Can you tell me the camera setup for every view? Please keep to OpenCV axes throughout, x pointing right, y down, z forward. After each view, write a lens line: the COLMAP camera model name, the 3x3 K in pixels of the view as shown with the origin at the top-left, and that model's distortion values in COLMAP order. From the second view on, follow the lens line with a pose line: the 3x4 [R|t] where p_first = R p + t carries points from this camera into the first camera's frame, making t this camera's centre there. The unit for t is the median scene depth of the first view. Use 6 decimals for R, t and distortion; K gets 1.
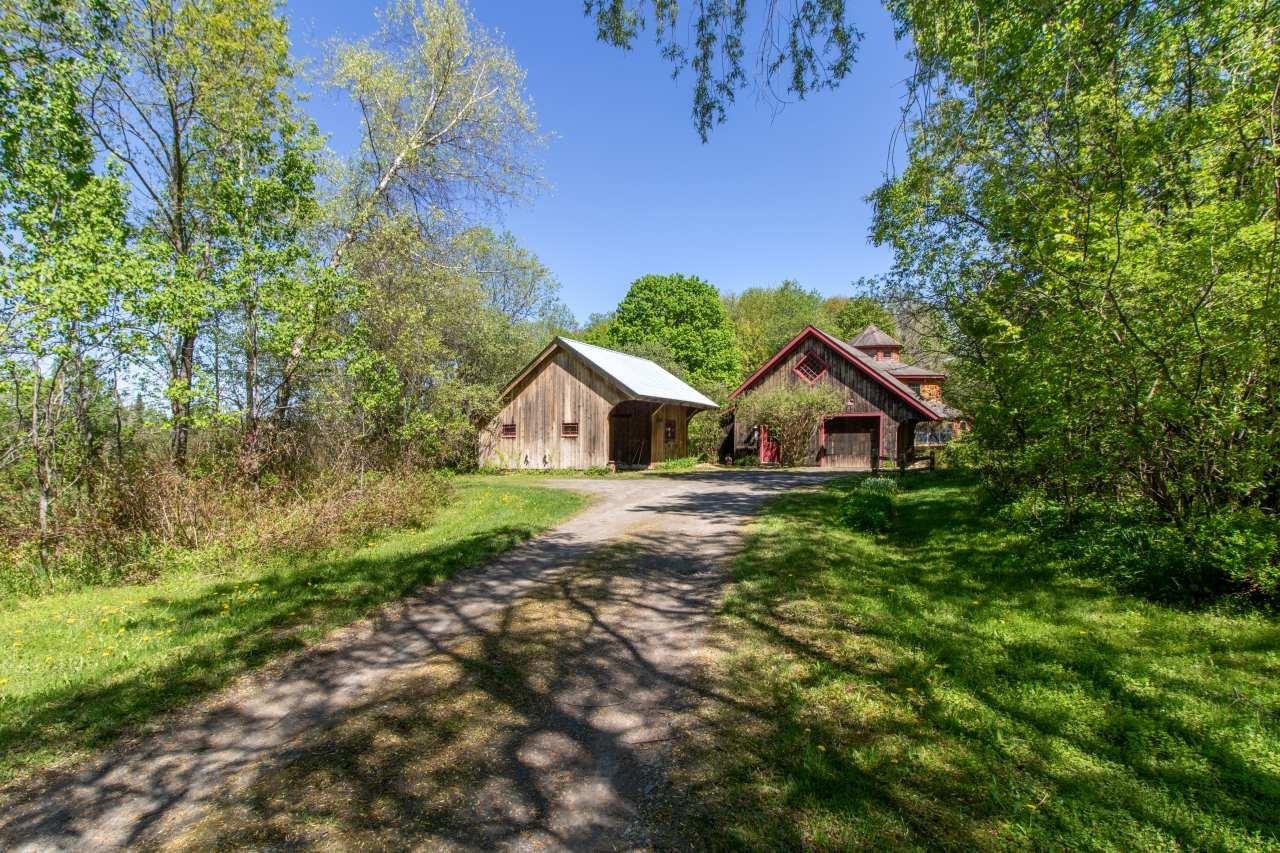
lens RADIAL K [[605.9, 0, 538.7], [0, 605.9, 459.0], [0, 0, 1]] dist [-0.013092, -0.000130]
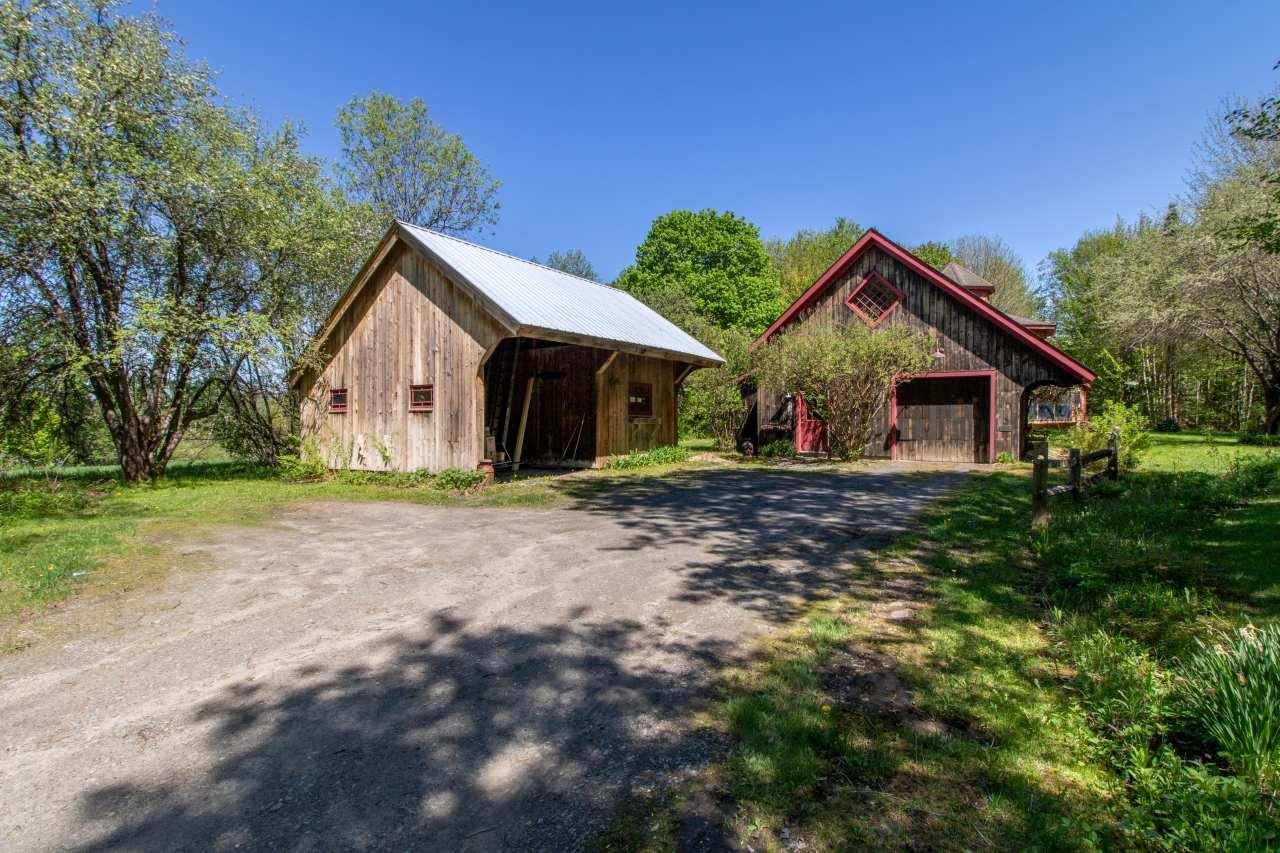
lens RADIAL K [[605.9, 0, 620.1], [0, 605.9, 412.9], [0, 0, 1]] dist [-0.013092, -0.000130]
pose [[0.999633, 0.000146, 0.027089, 0.174192], [0.000696, 0.999517, -0.031073, -0.015772], [-0.027081, 0.031080, 0.999150, 0.392513]]
